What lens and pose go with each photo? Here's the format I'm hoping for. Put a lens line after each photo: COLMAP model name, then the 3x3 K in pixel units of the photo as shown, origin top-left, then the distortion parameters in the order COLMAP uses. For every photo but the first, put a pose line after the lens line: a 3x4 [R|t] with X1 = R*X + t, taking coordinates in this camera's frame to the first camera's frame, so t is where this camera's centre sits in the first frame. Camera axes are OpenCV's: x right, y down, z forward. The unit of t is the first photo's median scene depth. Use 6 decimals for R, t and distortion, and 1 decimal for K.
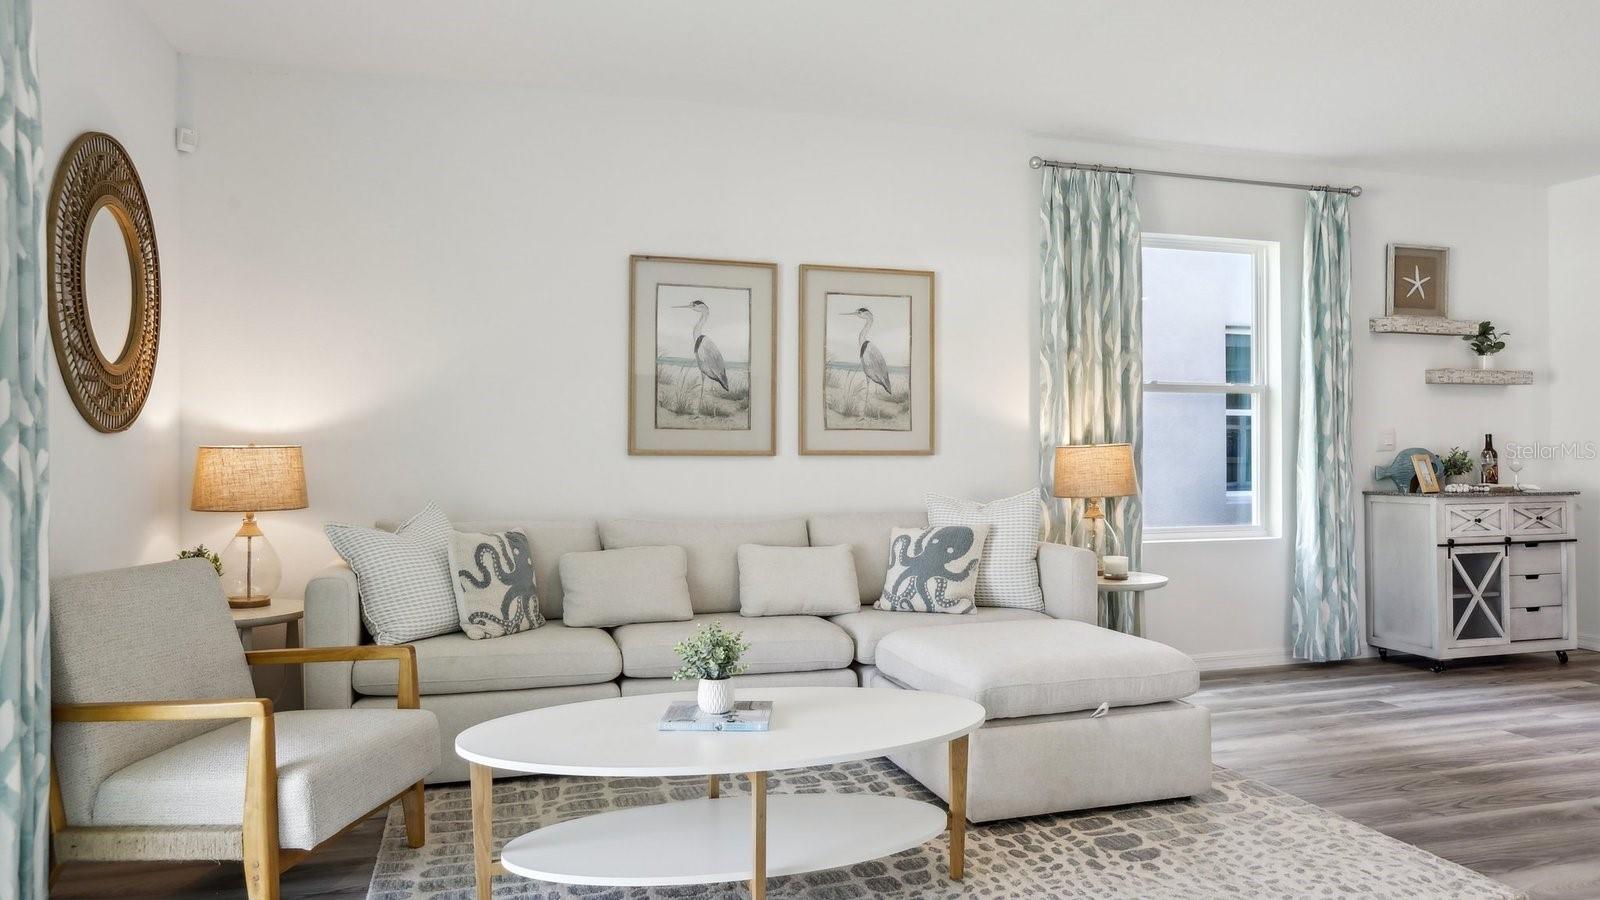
lens RADIAL K [[1045.4, 0, 798.7], [0, 1045.4, 450.6], [0, 0, 1]] dist [-0.023527, 0.001072]
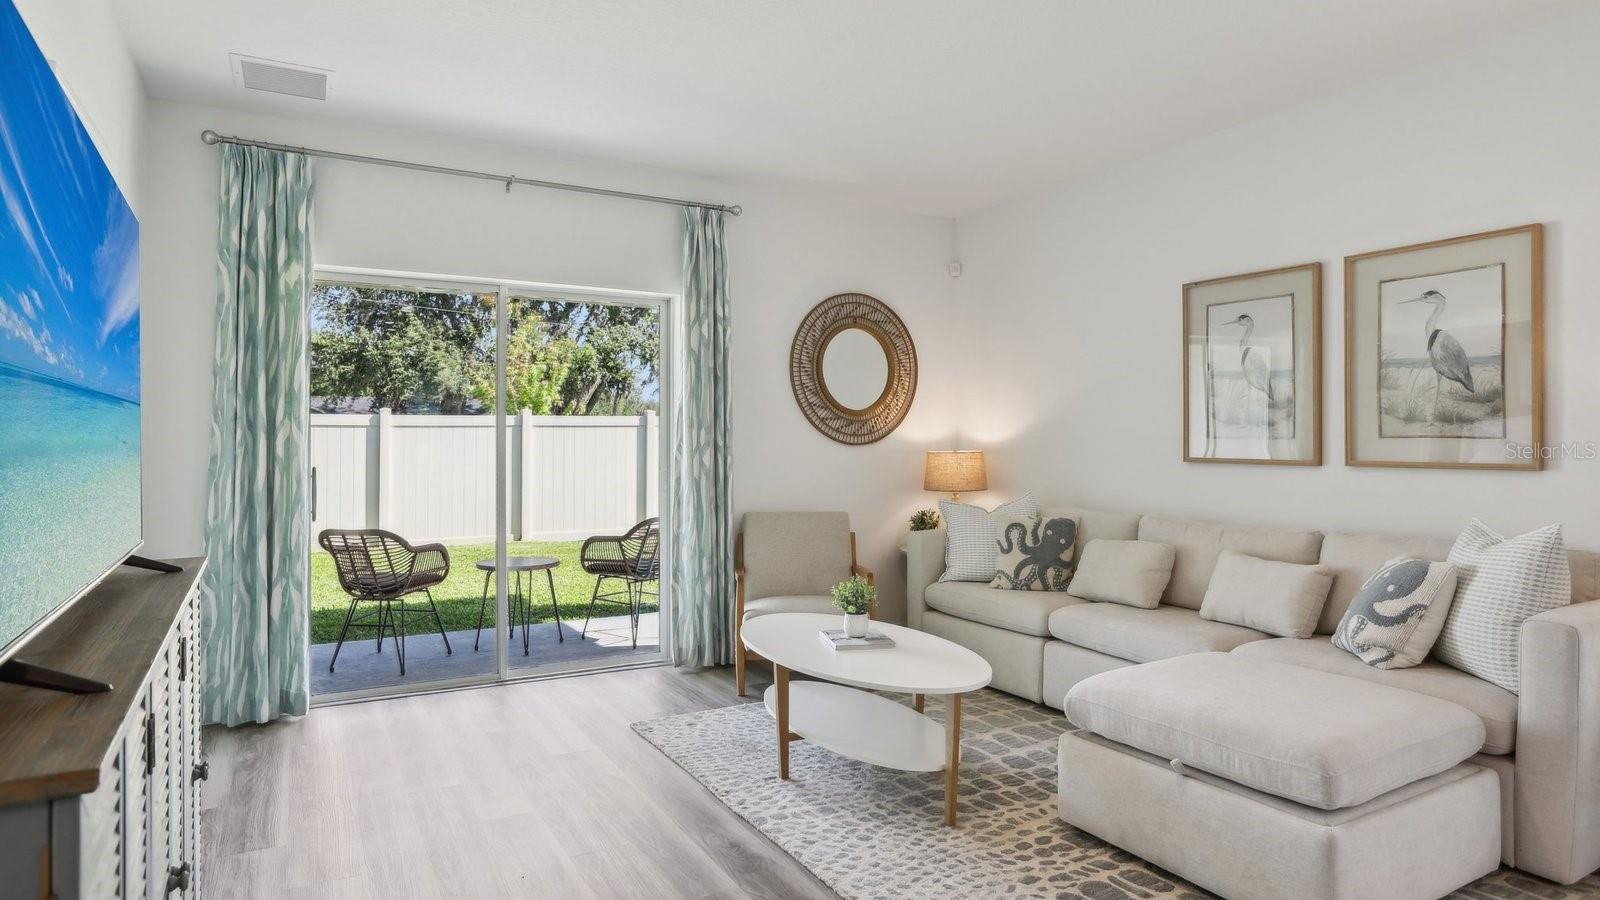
lens RADIAL K [[915.5, 0, 799.1], [0, 915.5, 442.0], [0, 0, 1]] dist [-0.029302, -0.000669]
pose [[0.200154, -0.001421, -0.979763, 0.753474], [-0.004605, 0.999987, -0.002391, -0.014029], [0.979754, 0.004990, 0.200145, 0.415252]]
